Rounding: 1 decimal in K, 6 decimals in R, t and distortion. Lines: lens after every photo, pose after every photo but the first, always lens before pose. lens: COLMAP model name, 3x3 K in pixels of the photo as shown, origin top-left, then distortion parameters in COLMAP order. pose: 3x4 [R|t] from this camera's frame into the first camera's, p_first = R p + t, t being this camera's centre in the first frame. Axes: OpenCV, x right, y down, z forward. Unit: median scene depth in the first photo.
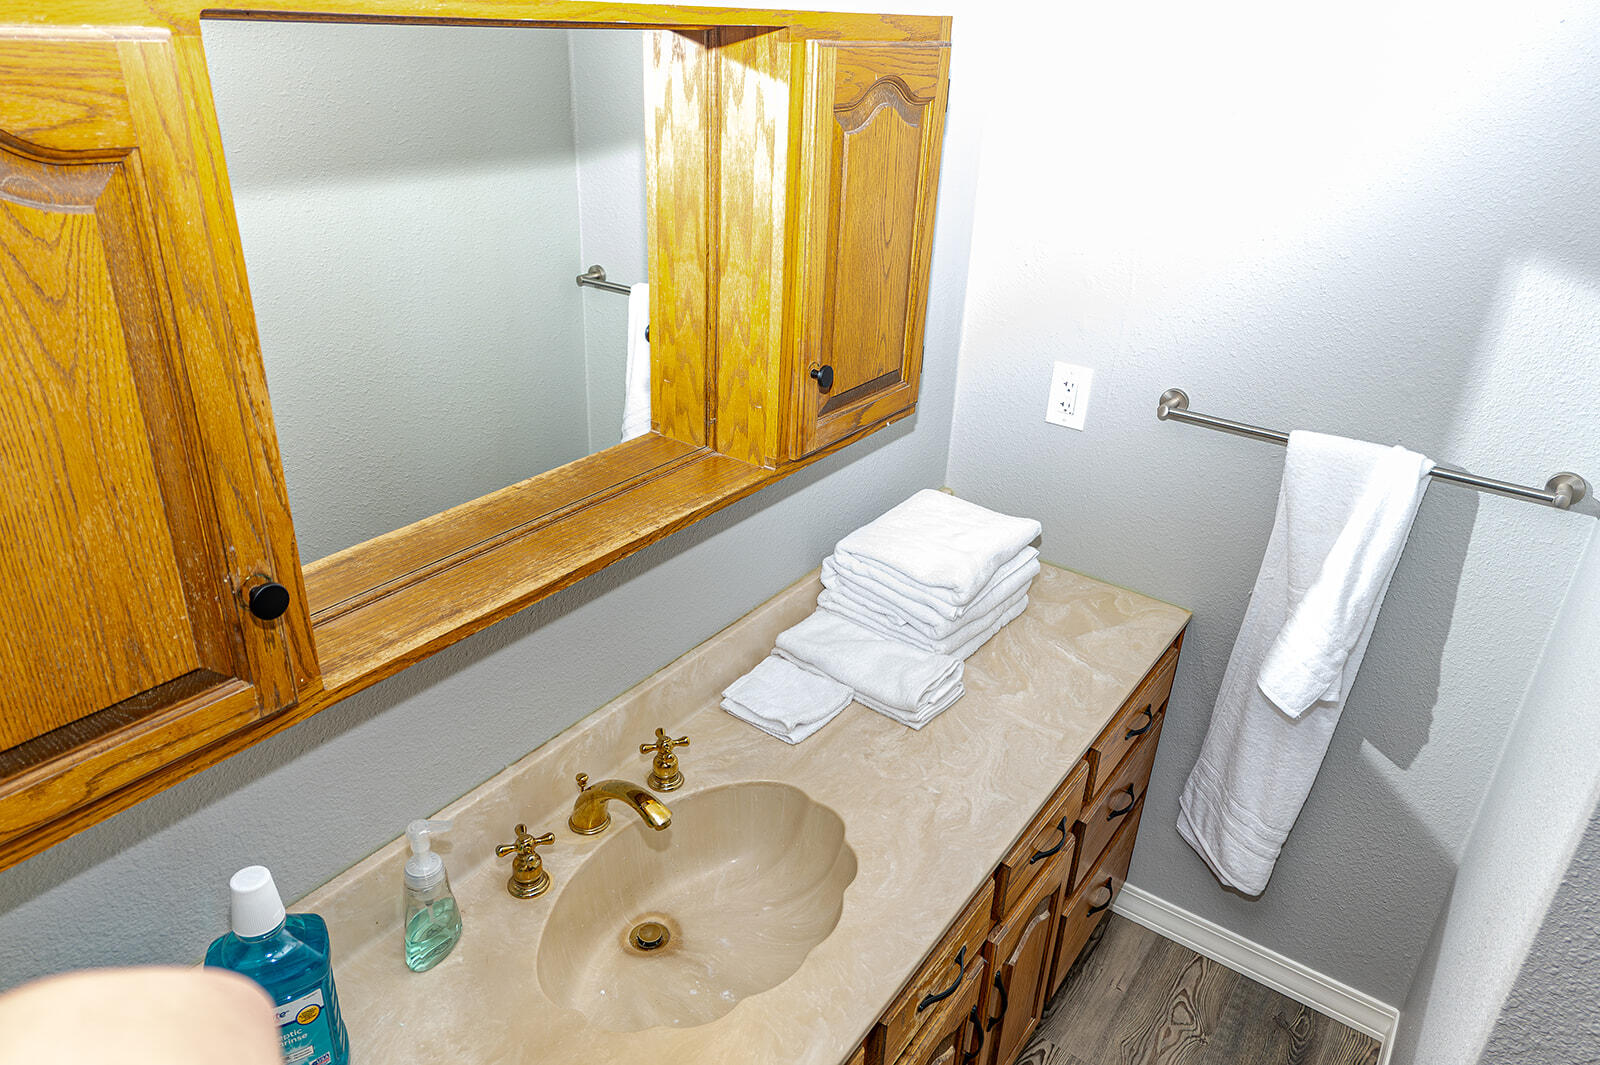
lens RADIAL K [[1082.4, 0, 795.0], [0, 1082.4, 539.1], [0, 0, 1]] dist [0.017962, -0.000299]
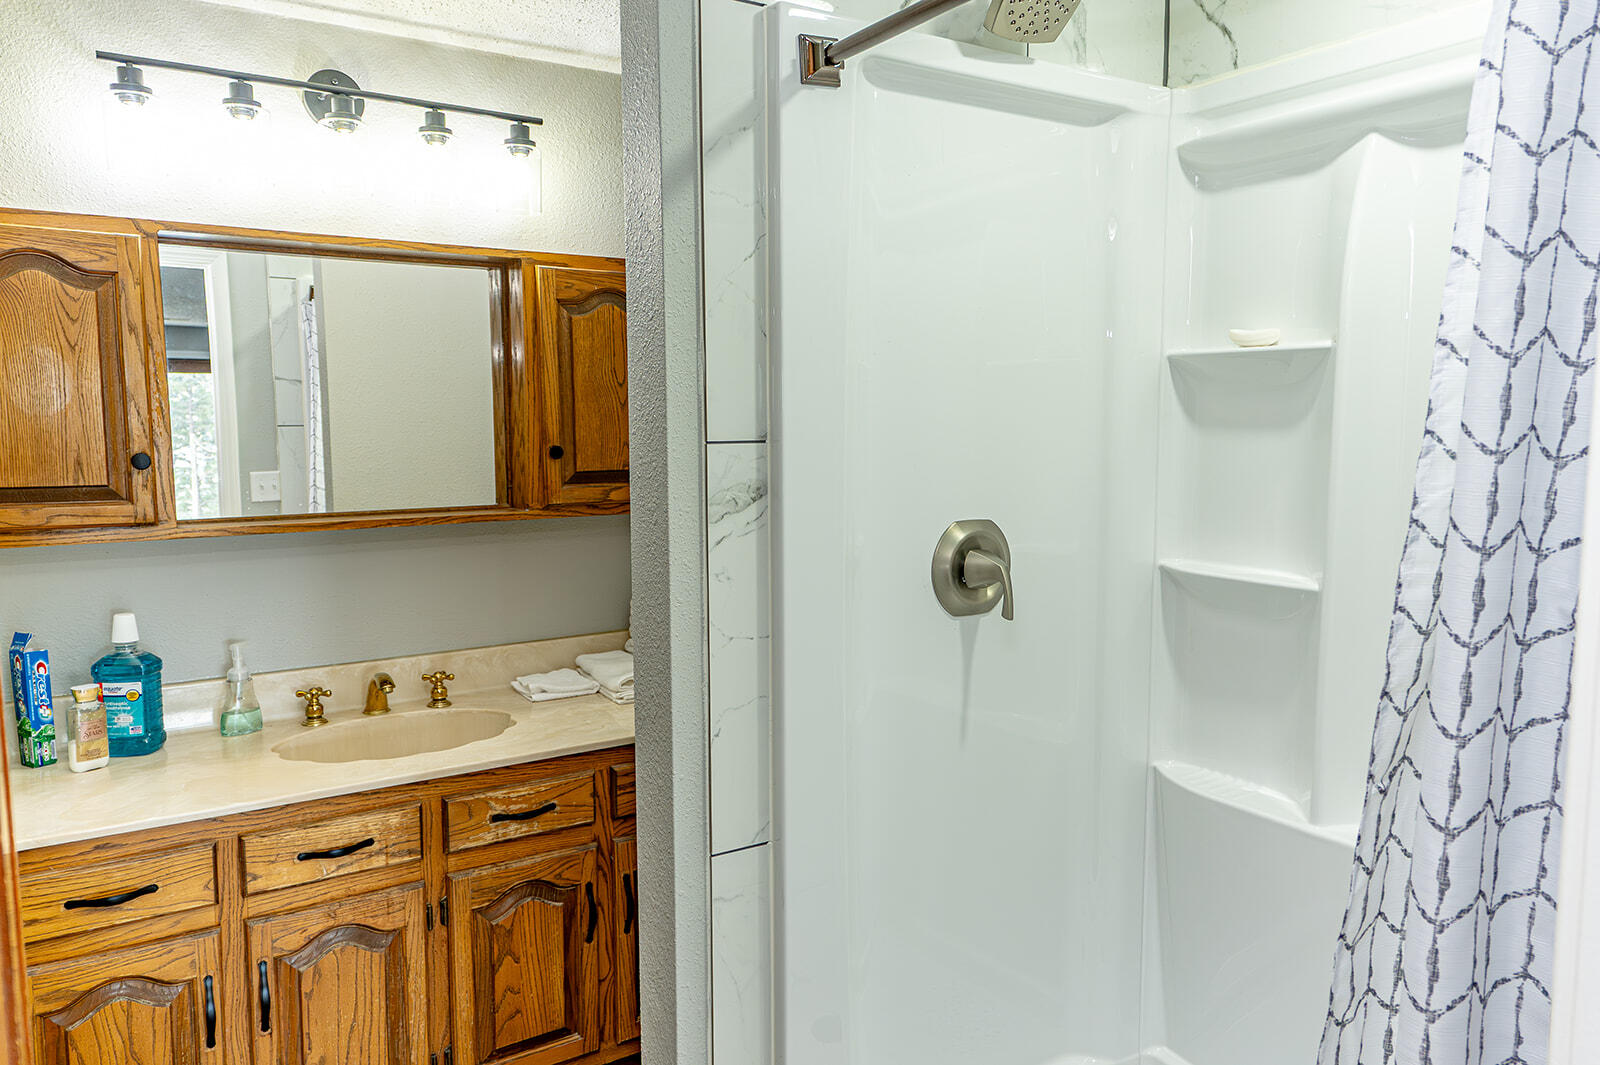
lens RADIAL K [[1123.2, 0, 794.2], [0, 1123.2, 538.7], [0, 0, 1]] dist [0.016647, 0.001469]
pose [[0.930186, -0.003903, -0.367068, 1.597554], [-0.123087, 0.938740, -0.321896, 0.772603], [0.345838, 0.344605, 0.872722, -0.520208]]
